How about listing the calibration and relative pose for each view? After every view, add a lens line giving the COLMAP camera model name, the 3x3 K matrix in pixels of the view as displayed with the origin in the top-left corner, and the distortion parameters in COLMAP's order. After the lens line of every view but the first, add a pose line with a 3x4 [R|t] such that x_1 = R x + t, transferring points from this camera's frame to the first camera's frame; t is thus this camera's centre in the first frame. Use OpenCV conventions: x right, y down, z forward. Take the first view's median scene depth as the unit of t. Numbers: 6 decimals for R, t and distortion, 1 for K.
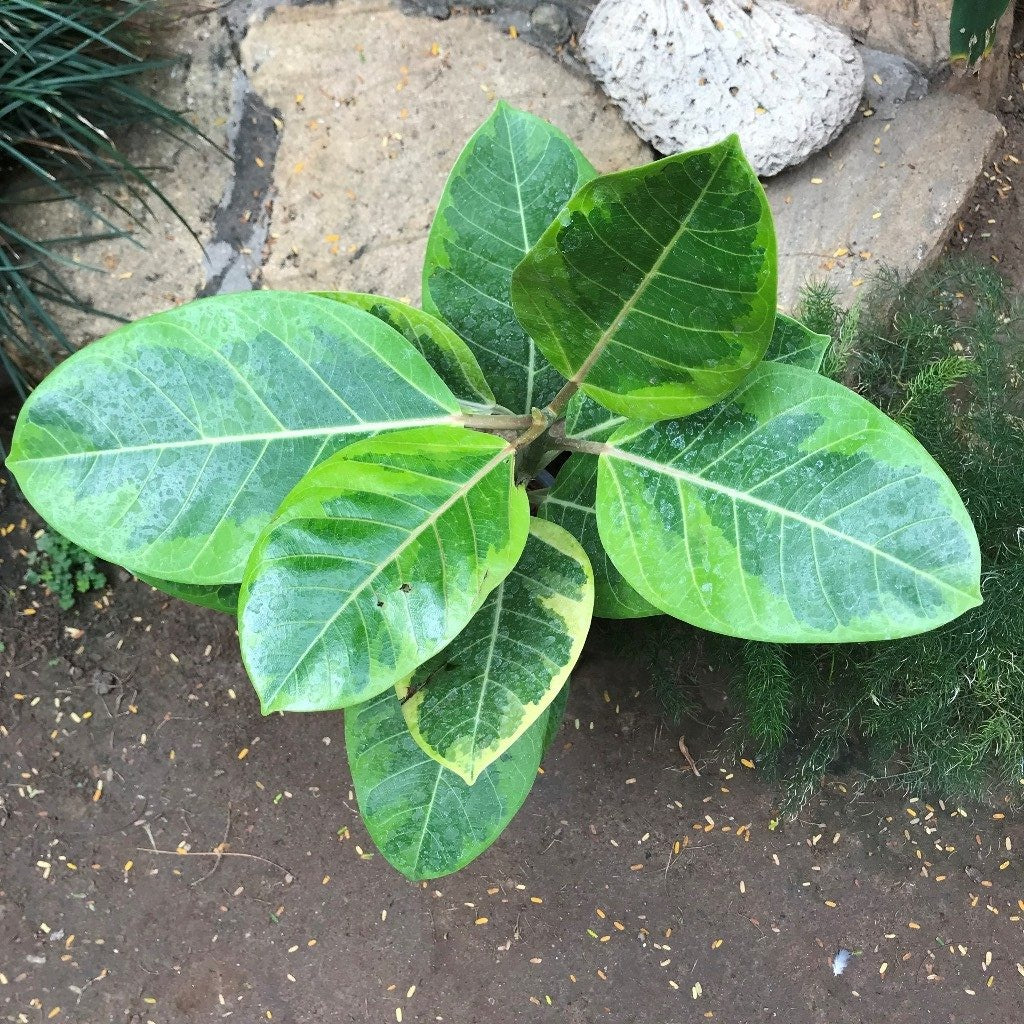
lens RADIAL K [[1072.0, 0, 513.3], [0, 1072.0, 489.5], [0, 0, 1]] dist [-0.009973, 0.029034]
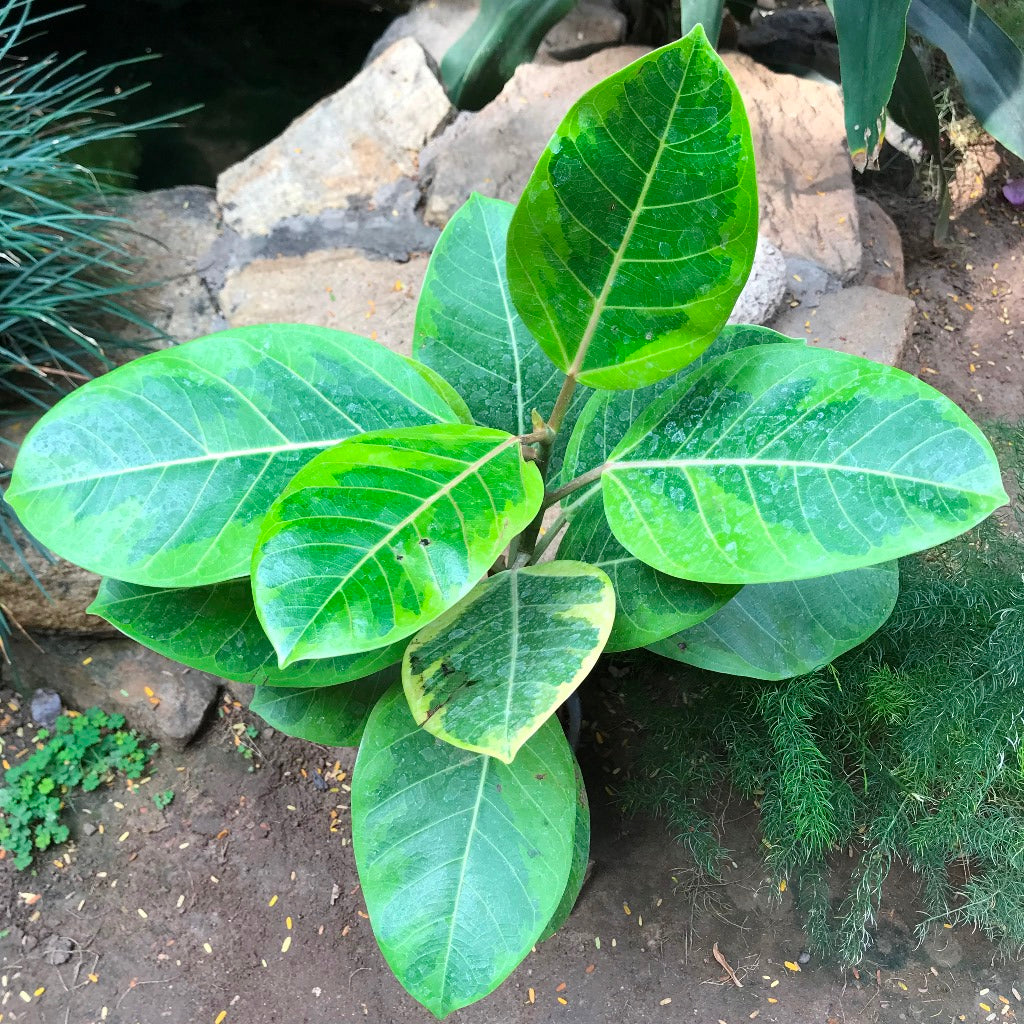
lens RADIAL K [[1072.0, 0, 513.3], [0, 1072.0, 489.5], [0, 0, 1]] dist [-0.009973, 0.029034]
pose [[0.995473, -0.078454, 0.053643, -0.060904], [0.091957, 0.937689, -0.335088, 0.332609], [-0.024012, 0.338504, 0.940659, 0.065674]]
